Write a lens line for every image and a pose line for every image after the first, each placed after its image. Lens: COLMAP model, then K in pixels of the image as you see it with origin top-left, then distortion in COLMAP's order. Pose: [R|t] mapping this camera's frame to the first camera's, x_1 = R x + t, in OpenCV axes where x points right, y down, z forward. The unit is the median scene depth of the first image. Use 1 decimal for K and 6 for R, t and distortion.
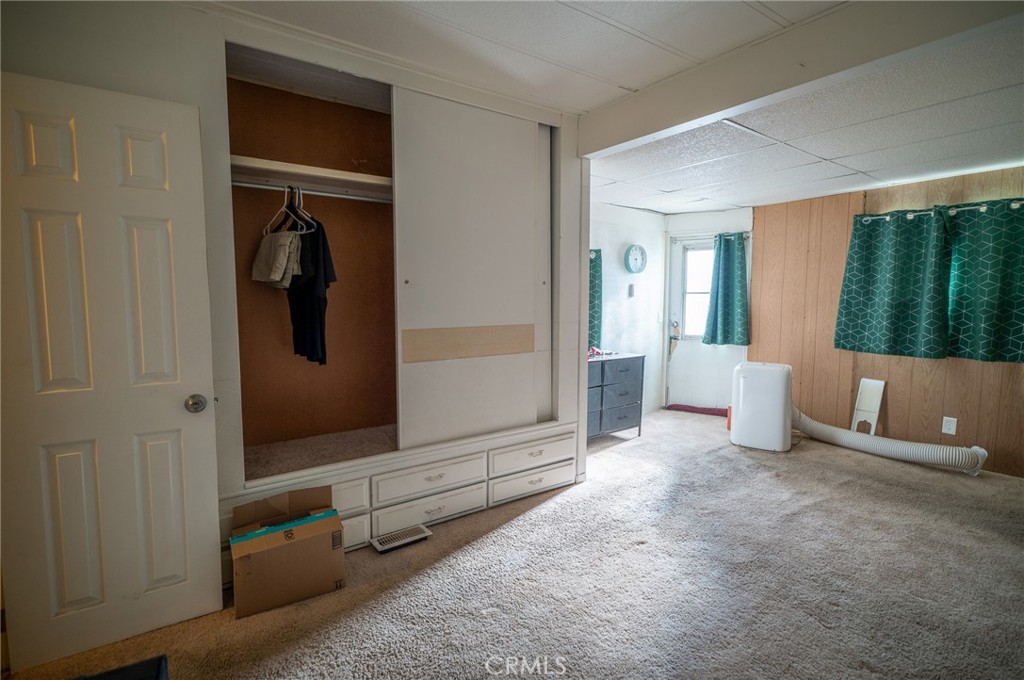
lens RADIAL K [[474.3, 0, 511.3], [0, 474.3, 337.0], [0, 0, 1]] dist [-0.009497, 0.002480]
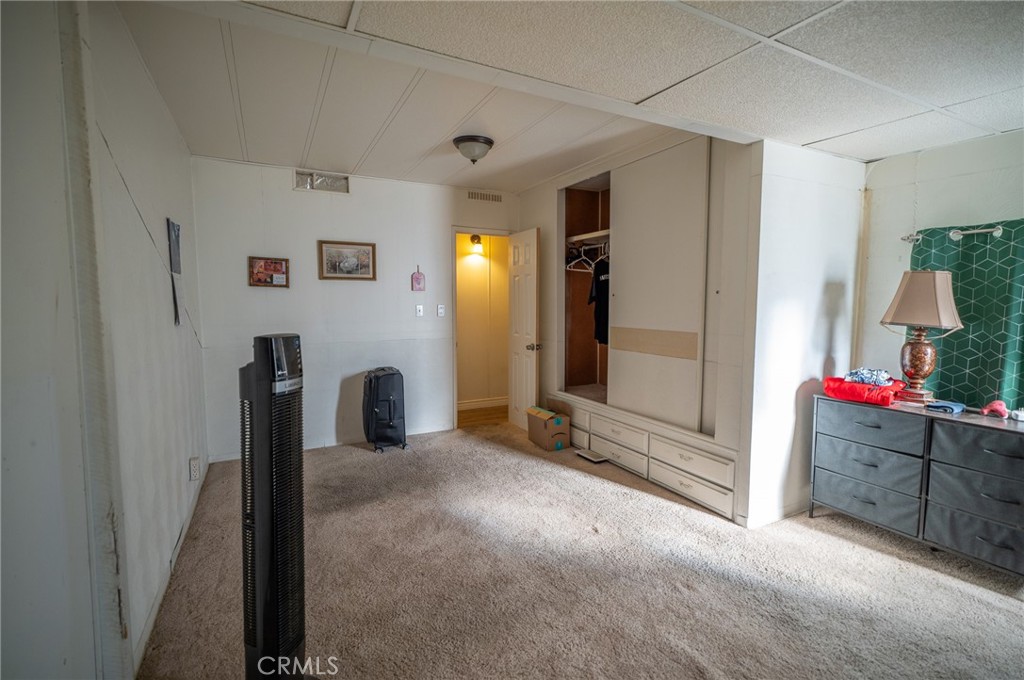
lens RADIAL K [[474.3, 0, 517.7], [0, 474.3, 339.5], [0, 0, 1]] dist [-0.009497, 0.002480]
pose [[-0.120097, 0.082247, -0.989349, 0.903363], [-0.085293, 0.992023, 0.092823, -0.061593], [0.989091, 0.095533, -0.112124, 0.601083]]
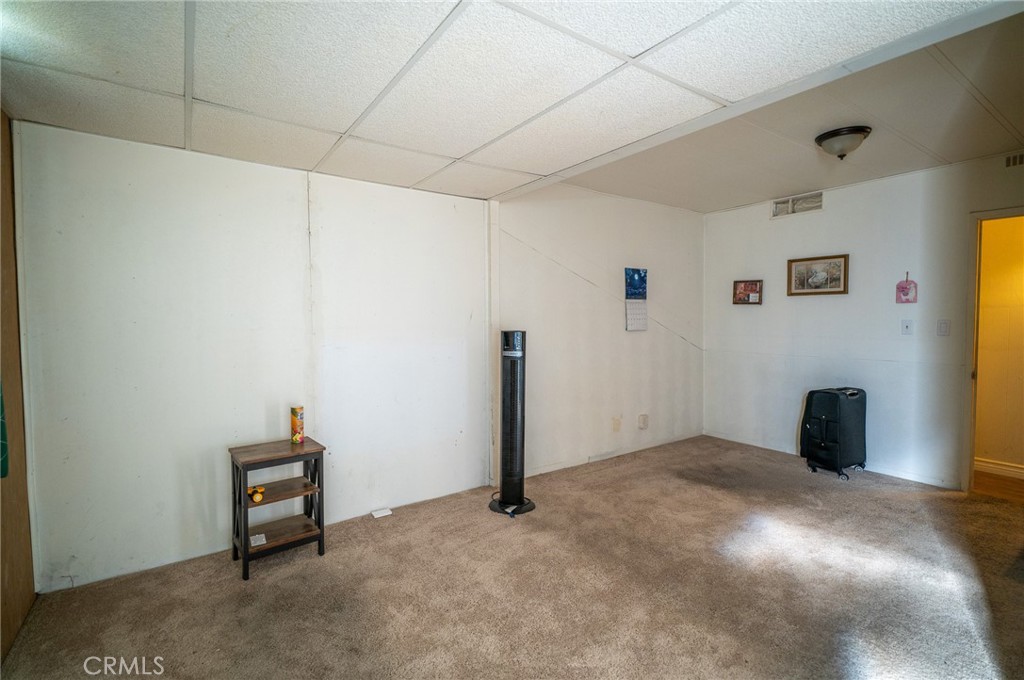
lens RADIAL K [[474.3, 0, 509.1], [0, 474.3, 332.1], [0, 0, 1]] dist [-0.009497, 0.002480]
pose [[-0.999937, 0.003139, 0.010783, 0.536622], [0.004368, 0.993255, 0.115866, -0.110498], [-0.010346, 0.115906, -0.993206, 1.227083]]
